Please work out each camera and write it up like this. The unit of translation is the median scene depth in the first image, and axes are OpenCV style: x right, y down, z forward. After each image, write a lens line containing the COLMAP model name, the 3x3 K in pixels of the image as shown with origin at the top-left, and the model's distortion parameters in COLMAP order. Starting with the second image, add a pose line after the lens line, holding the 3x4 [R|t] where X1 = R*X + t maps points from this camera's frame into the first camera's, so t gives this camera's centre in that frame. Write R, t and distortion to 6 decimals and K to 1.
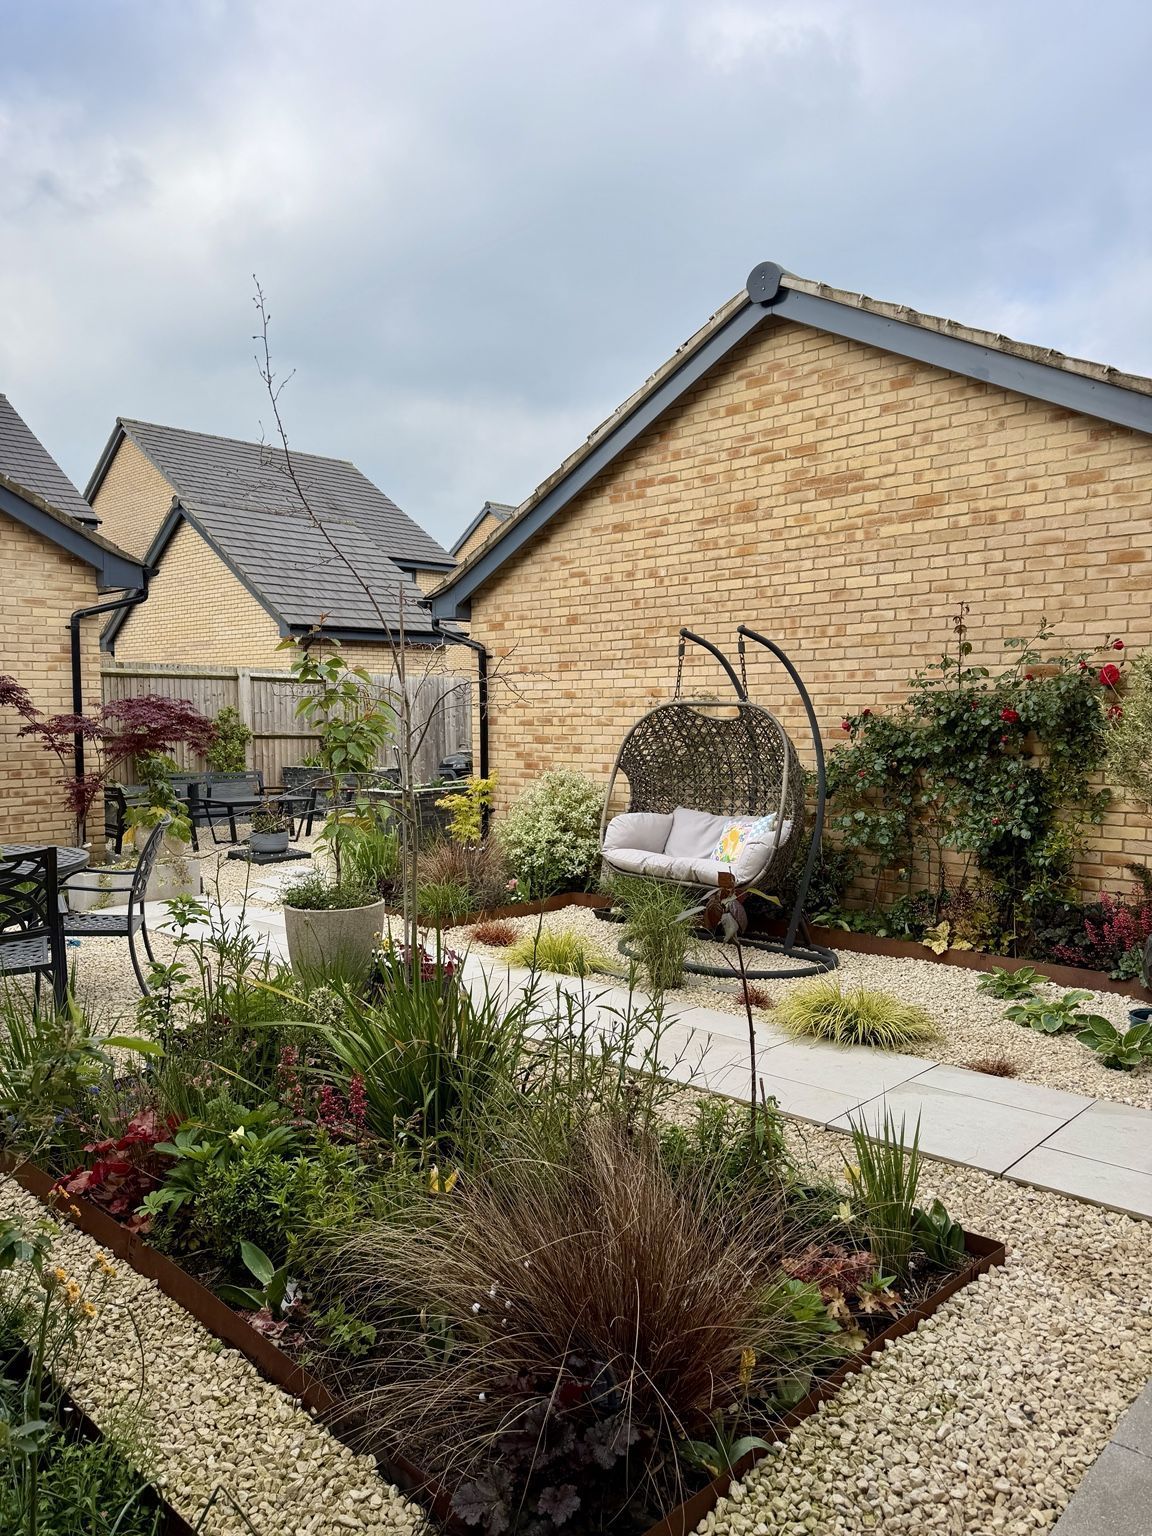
lens RADIAL K [[1089.7, 0, 568.3], [0, 1089.7, 767.4], [0, 0, 1]] dist [0.008834, -0.000112]
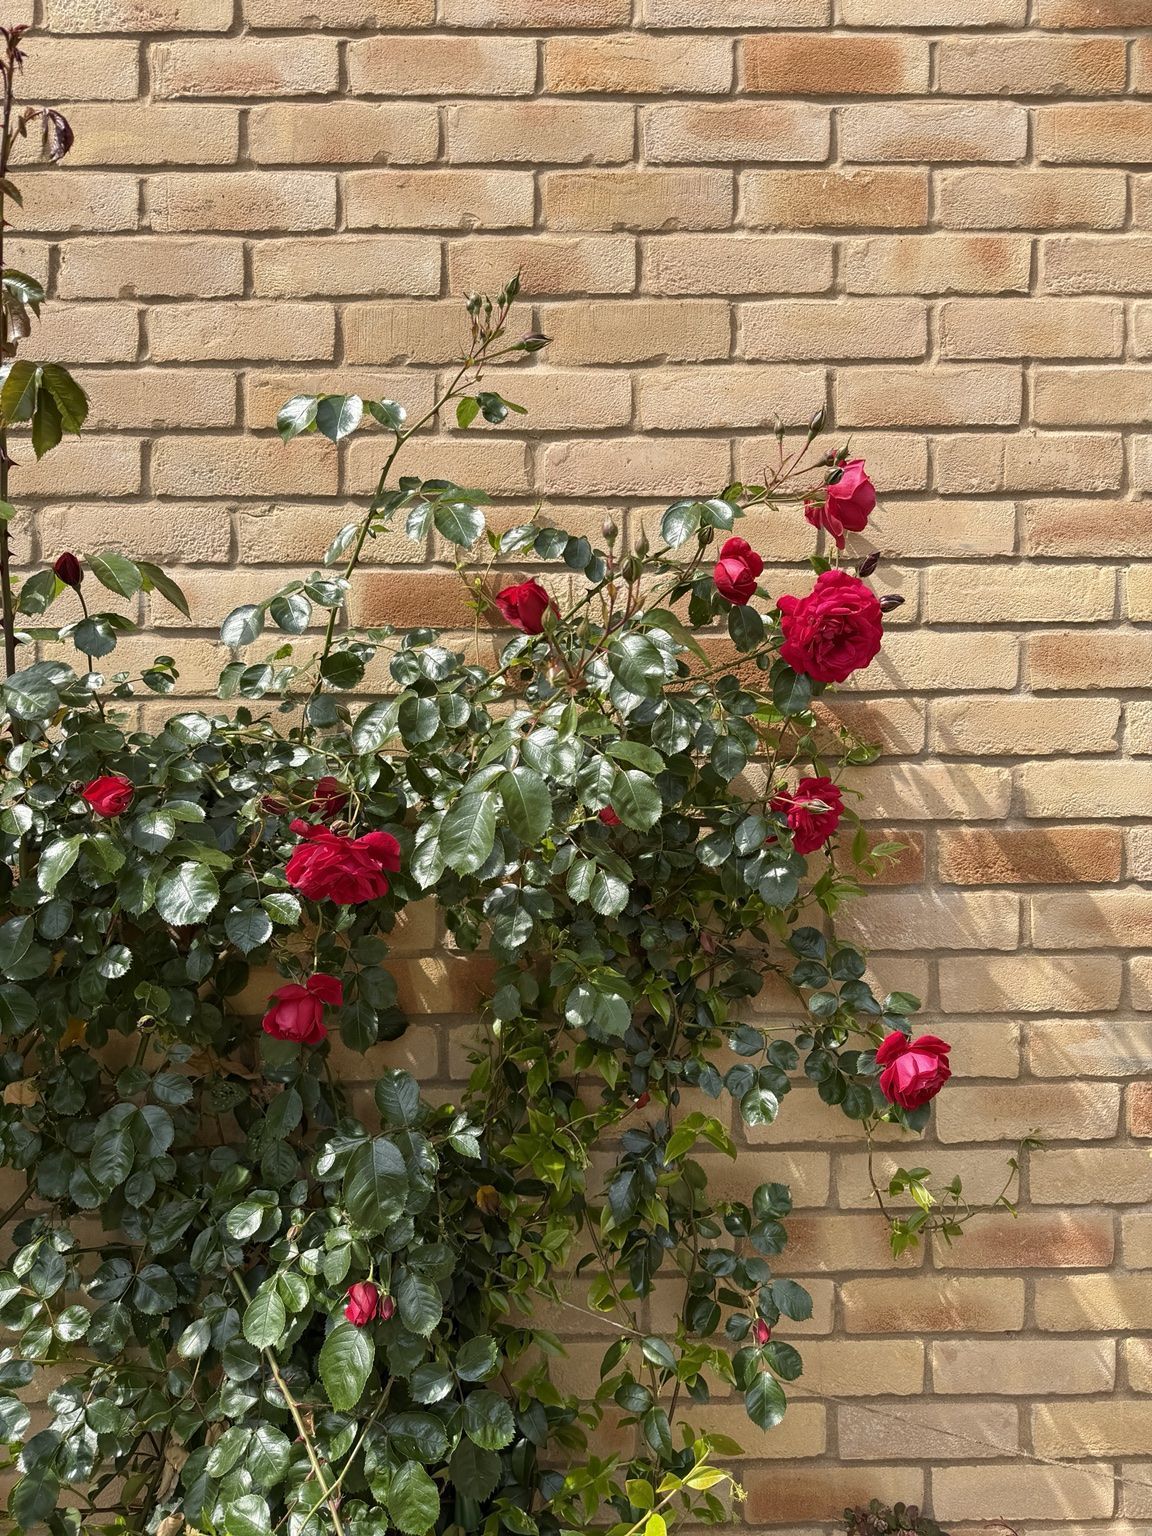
lens RADIAL K [[1089.7, 0, 572.9], [0, 1089.7, 766.2], [0, 0, 1]] dist [0.008834, -0.000112]
pose [[0.732276, -0.026963, 0.680474, 0.309448], [0.033249, 0.999440, 0.003821, -0.057117], [-0.680196, 0.019827, 0.732762, 0.825922]]
